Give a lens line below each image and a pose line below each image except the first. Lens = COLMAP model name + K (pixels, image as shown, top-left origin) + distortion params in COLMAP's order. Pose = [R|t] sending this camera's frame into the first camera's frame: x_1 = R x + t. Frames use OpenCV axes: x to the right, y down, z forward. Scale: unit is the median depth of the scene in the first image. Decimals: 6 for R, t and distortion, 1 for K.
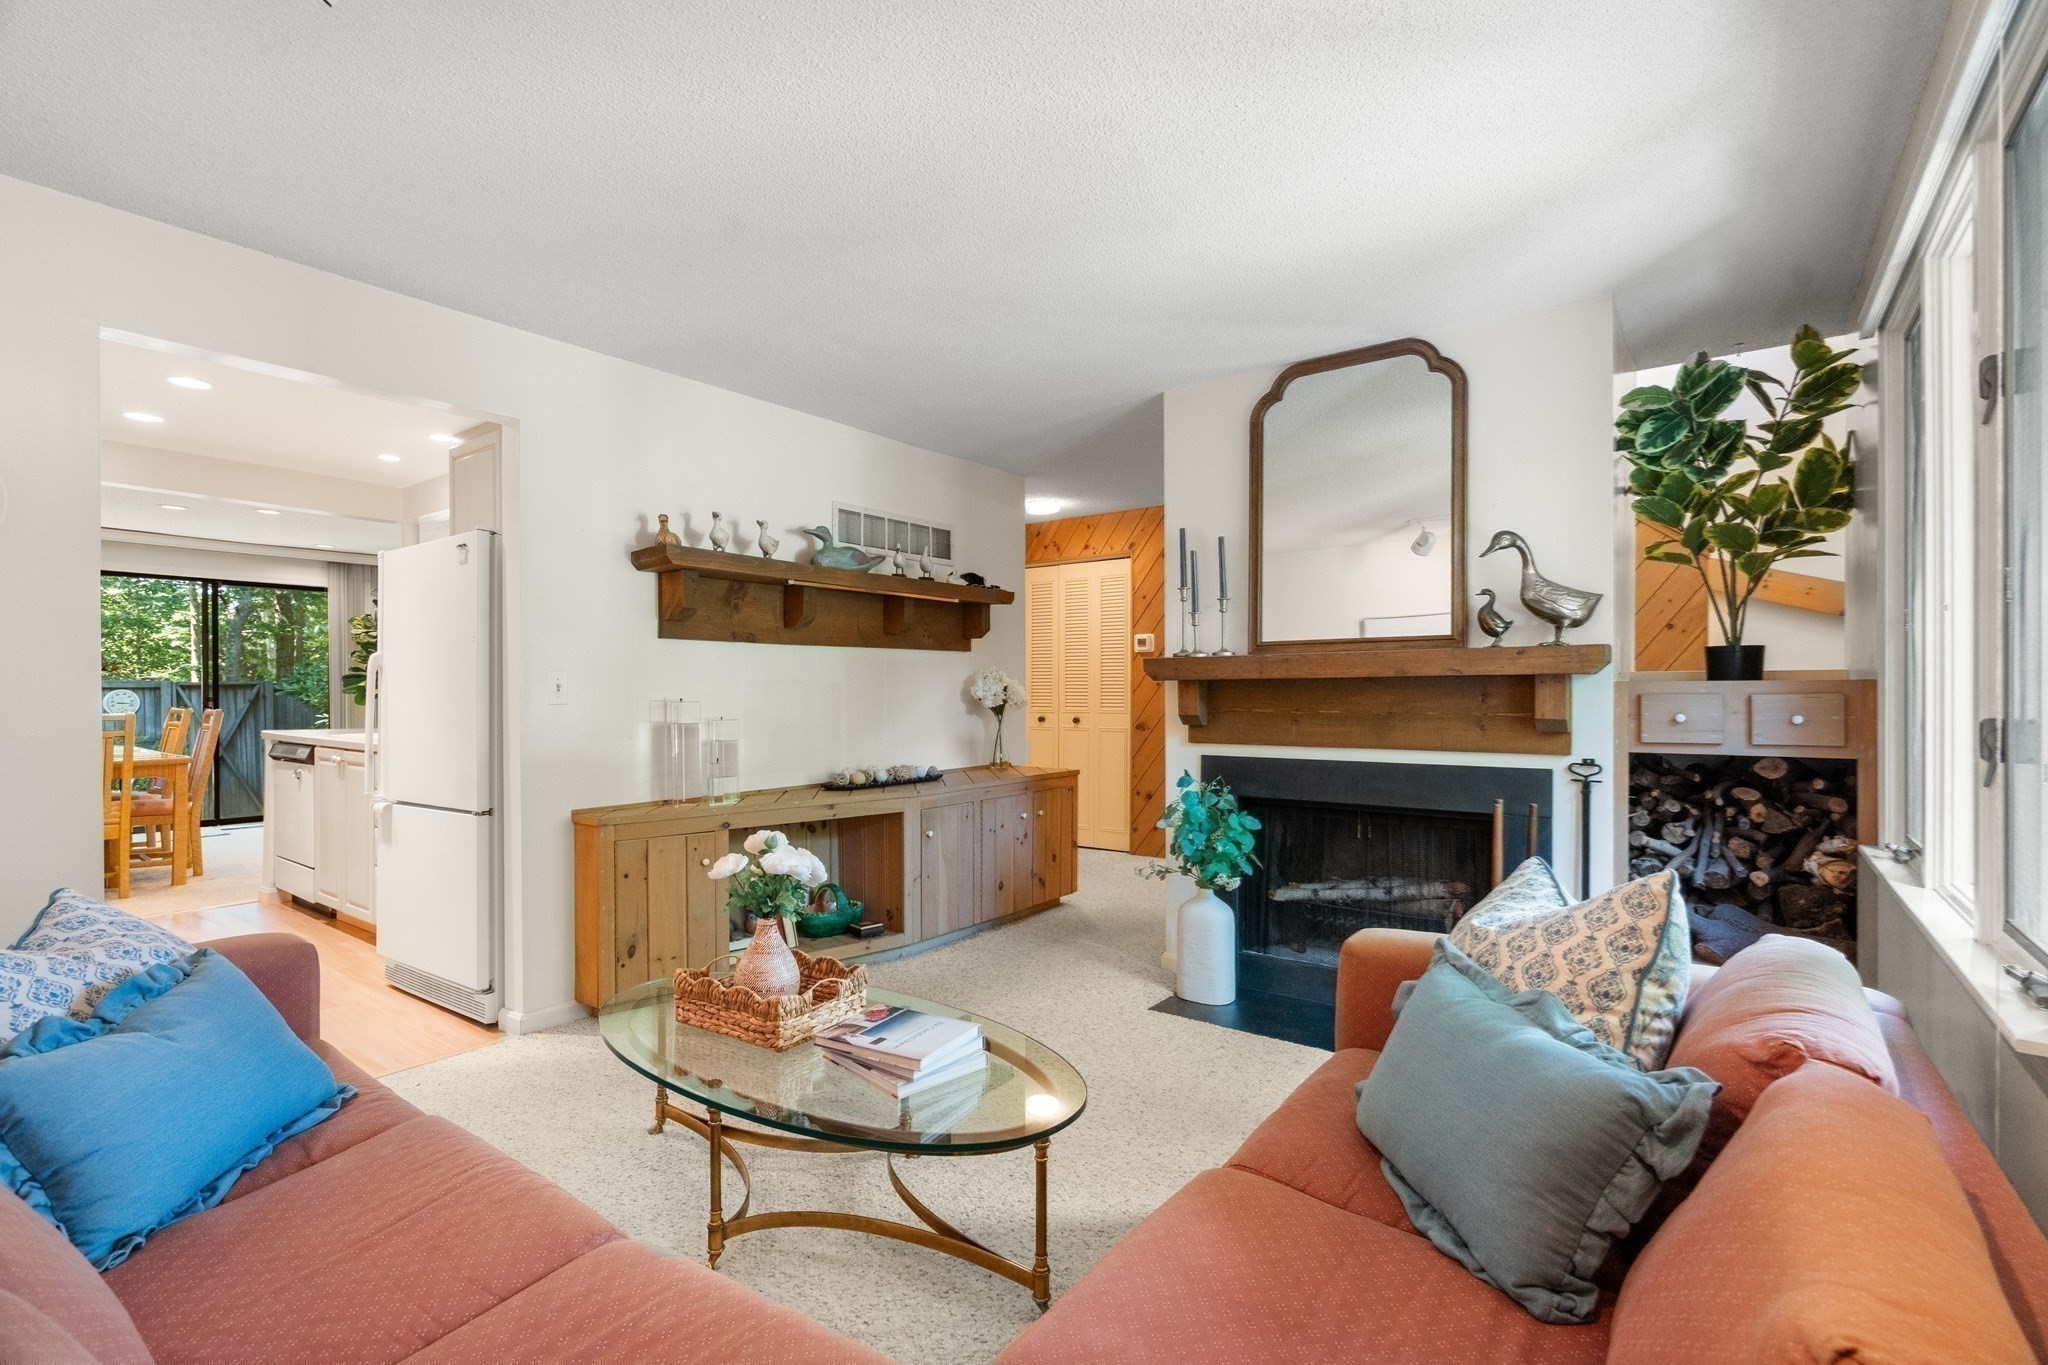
lens RADIAL K [[939.7, 0, 1037.0], [0, 939.7, 694.3], [0, 0, 1]] dist [-0.012756, 0.000189]
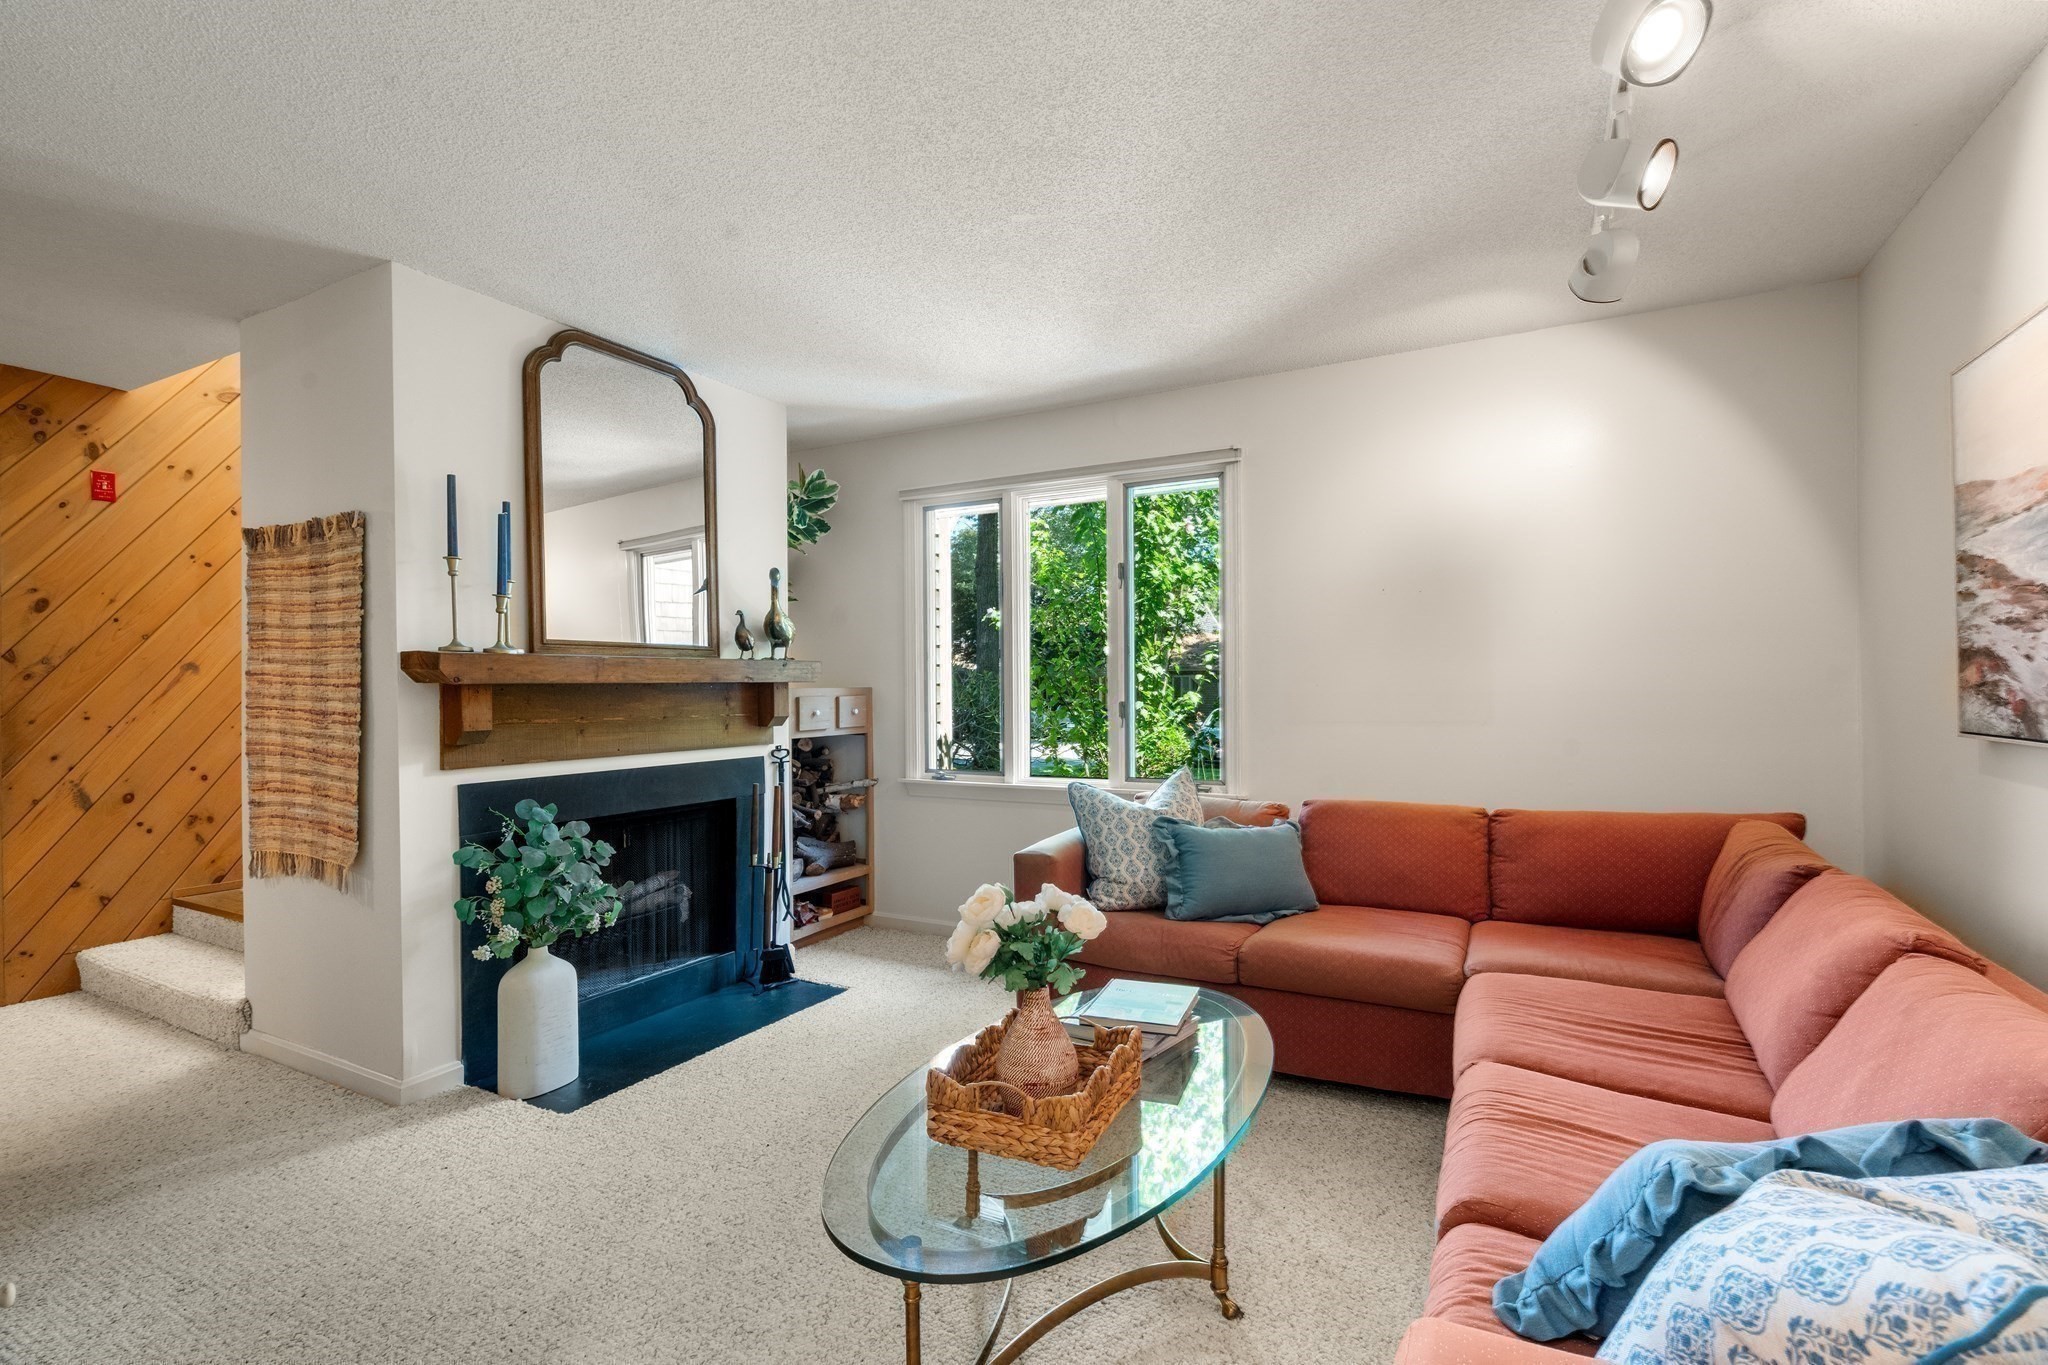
lens RADIAL K [[939.7, 0, 1037.0], [0, 939.7, 694.3], [0, 0, 1]] dist [-0.012756, 0.000189]
pose [[-0.152564, -0.004061, 0.988285, -0.695713], [0.012249, 0.999907, 0.006000, -0.006550], [-0.988218, 0.013020, -0.152500, 0.738648]]
